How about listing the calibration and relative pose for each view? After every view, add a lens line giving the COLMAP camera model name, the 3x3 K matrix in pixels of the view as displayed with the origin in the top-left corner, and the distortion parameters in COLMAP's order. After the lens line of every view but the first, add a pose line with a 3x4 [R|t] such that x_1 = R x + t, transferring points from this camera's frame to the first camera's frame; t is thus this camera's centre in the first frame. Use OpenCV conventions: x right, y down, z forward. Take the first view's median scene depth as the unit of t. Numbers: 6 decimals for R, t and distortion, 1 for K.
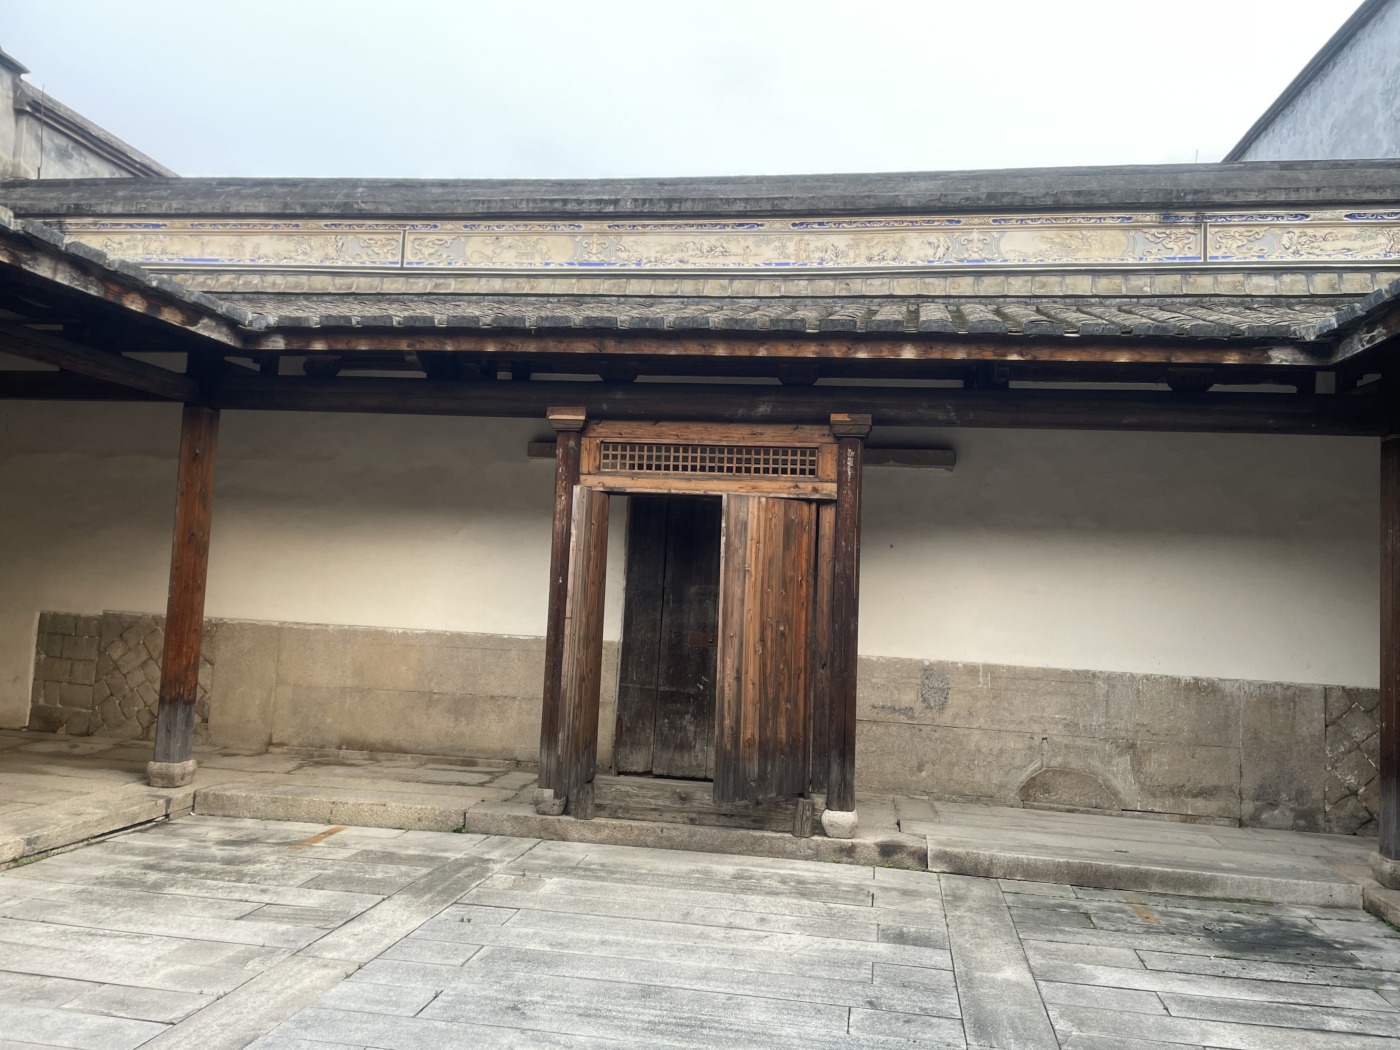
lens RADIAL K [[1065.6, 0, 700.0], [0, 1065.6, 525.0], [0, 0, 1]] dist [0.080330, -0.106203]
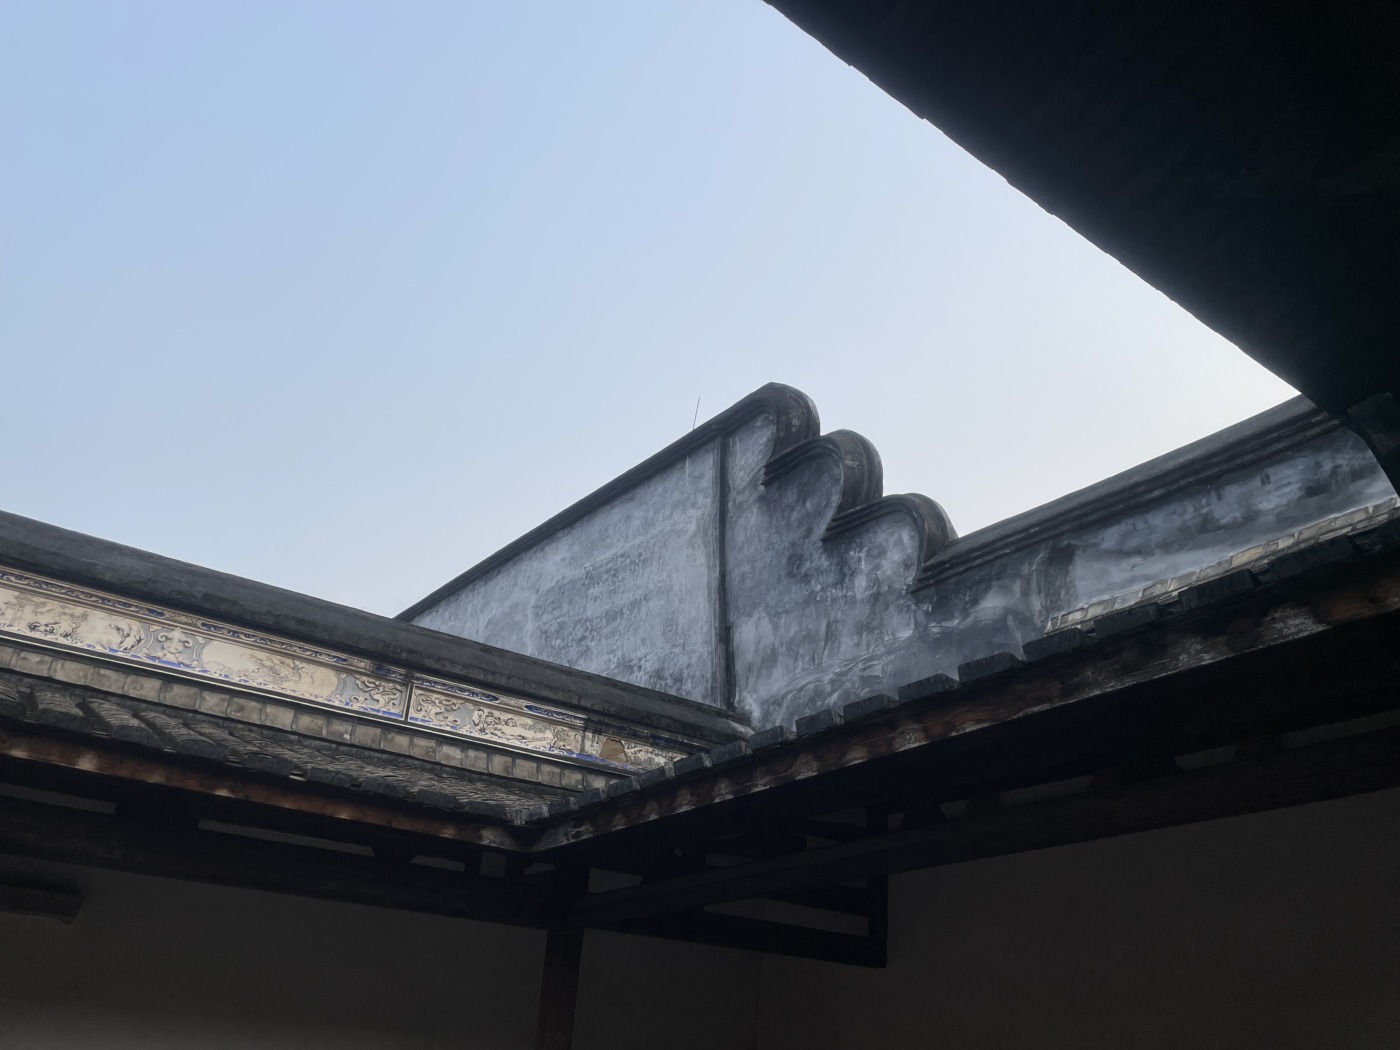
lens RADIAL K [[1065.6, 0, 700.0], [0, 1065.6, 525.0], [0, 0, 1]] dist [0.080330, -0.106203]
pose [[0.685793, 0.327813, 0.649789, -0.048030], [-0.052050, 0.912623, -0.405476, -0.021557], [-0.725933, 0.244251, 0.642933, 0.123134]]
